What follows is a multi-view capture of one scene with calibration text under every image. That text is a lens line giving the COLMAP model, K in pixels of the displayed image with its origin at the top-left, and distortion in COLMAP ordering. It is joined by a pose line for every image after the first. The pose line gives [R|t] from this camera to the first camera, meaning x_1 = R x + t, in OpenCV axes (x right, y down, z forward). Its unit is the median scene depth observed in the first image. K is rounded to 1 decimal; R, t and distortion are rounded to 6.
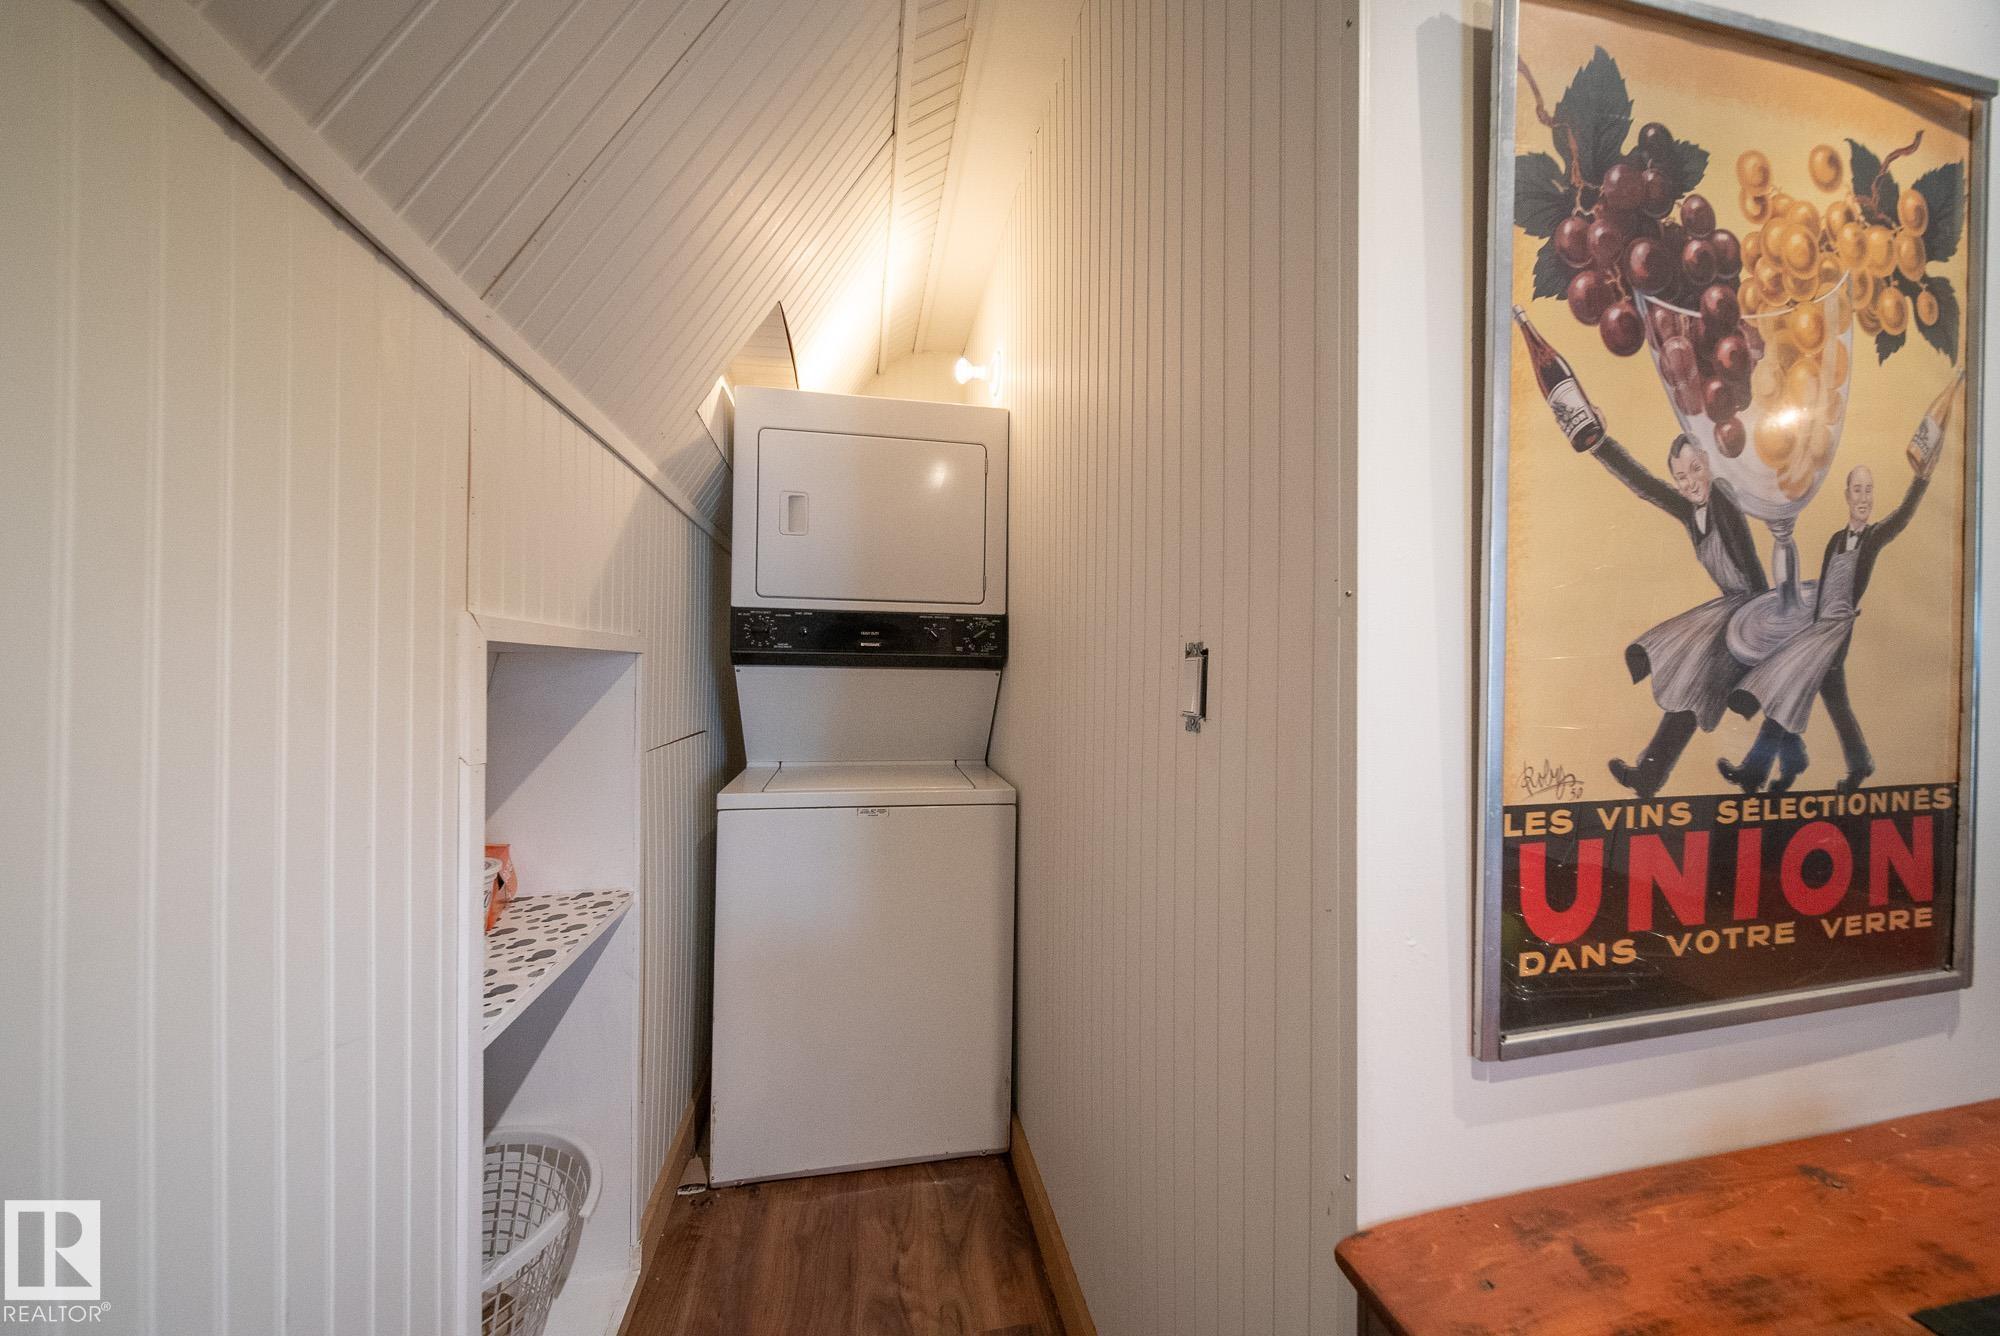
lens RADIAL K [[700.9, 0, 1006.6], [0, 700.9, 671.7], [0, 0, 1]] dist [-0.002567, -0.000456]
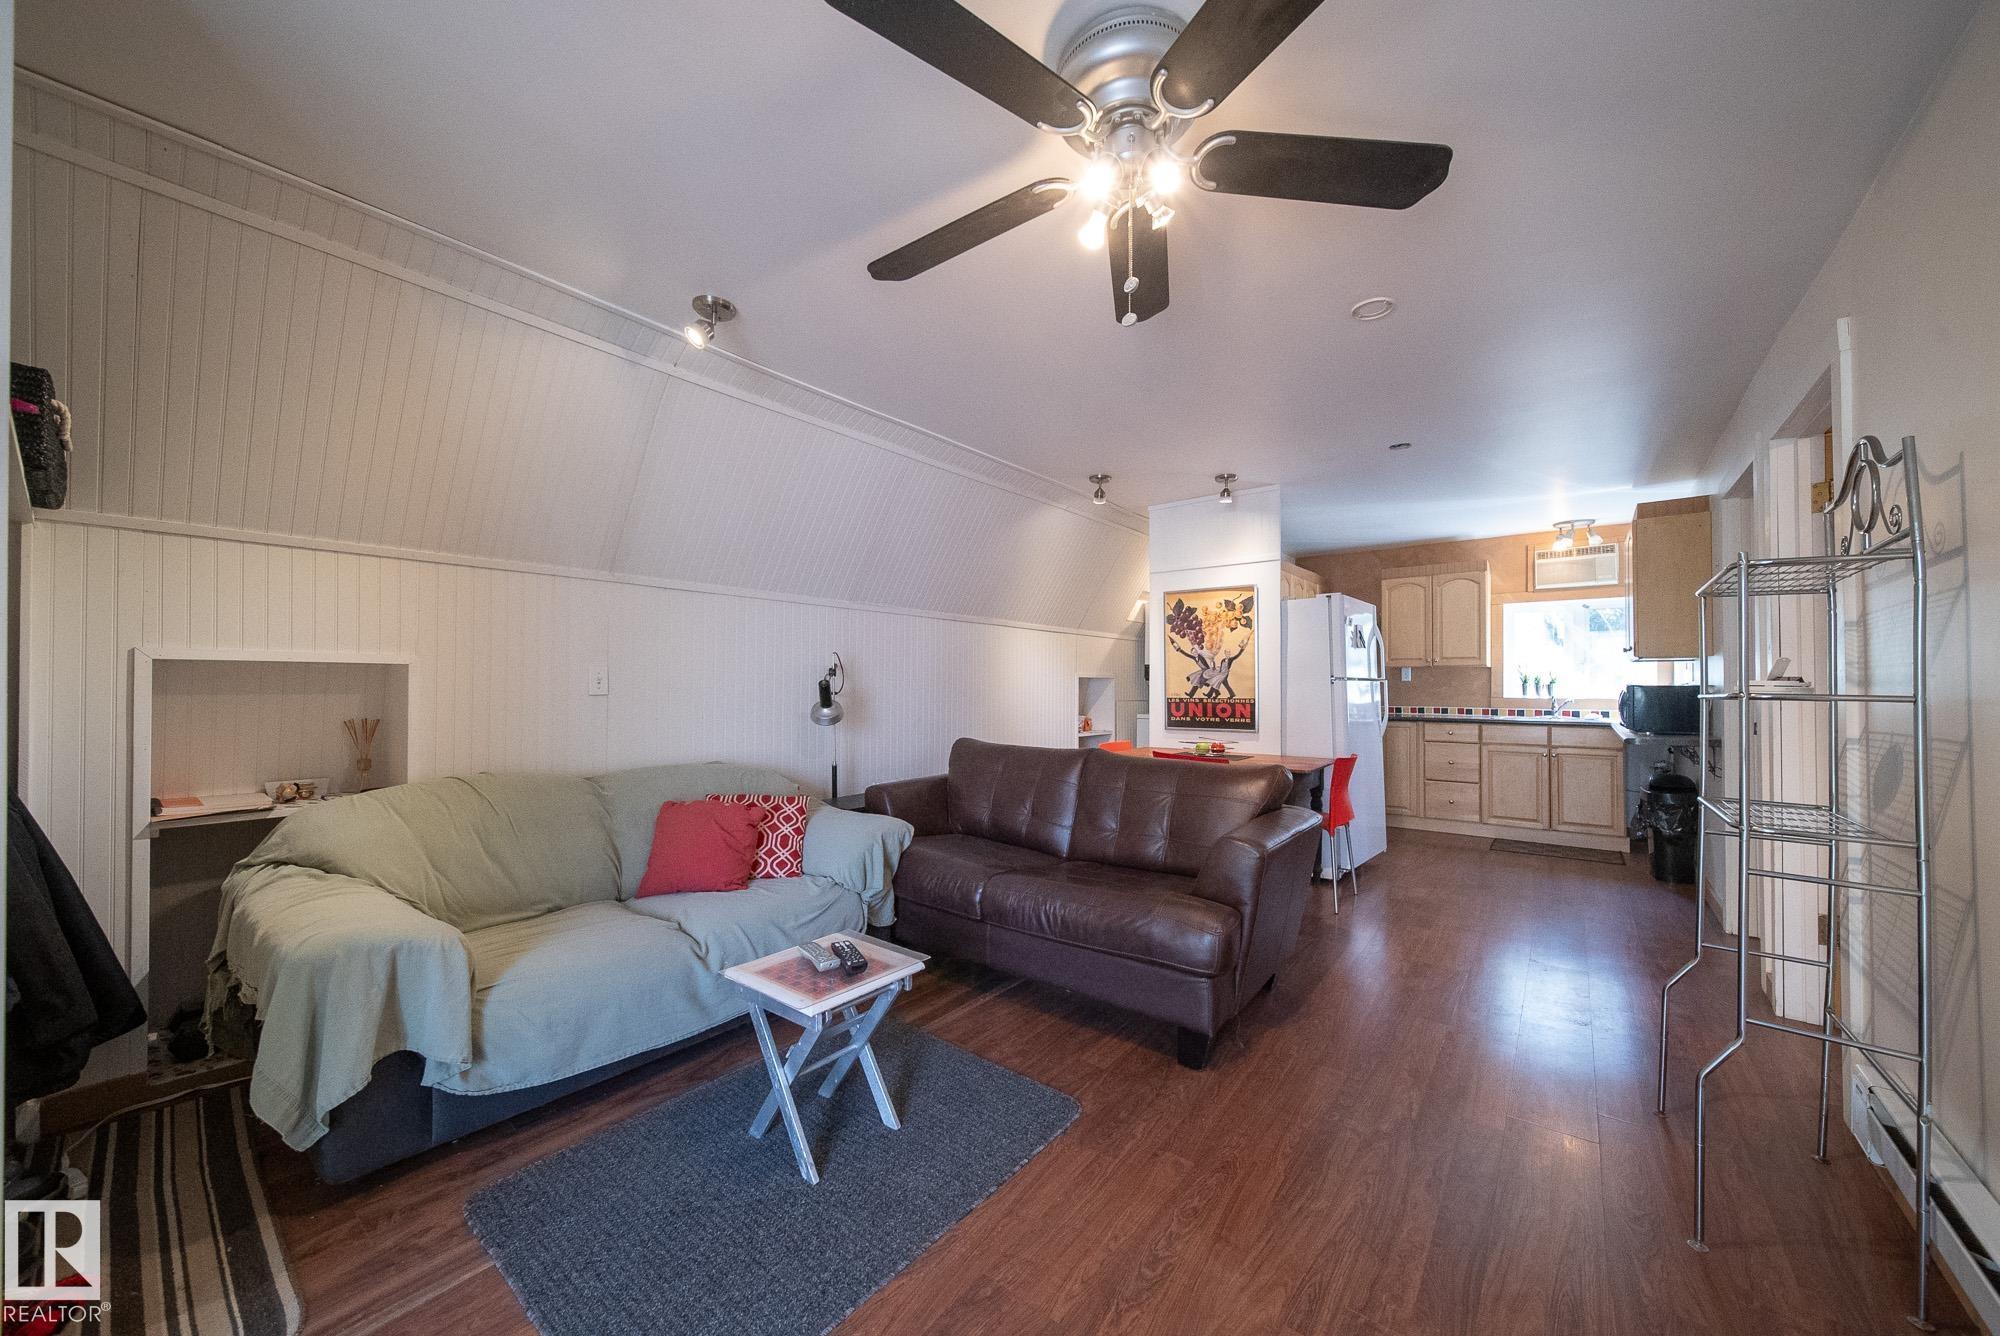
lens RADIAL K [[700.9, 0, 995.5], [0, 700.9, 674.6], [0, 0, 1]] dist [-0.002567, -0.000456]
pose [[0.645702, -0.011070, -0.763509, 5.010733], [0.002362, 0.999919, -0.012500, 0.026012], [0.763586, 0.006268, 0.645676, -5.081036]]
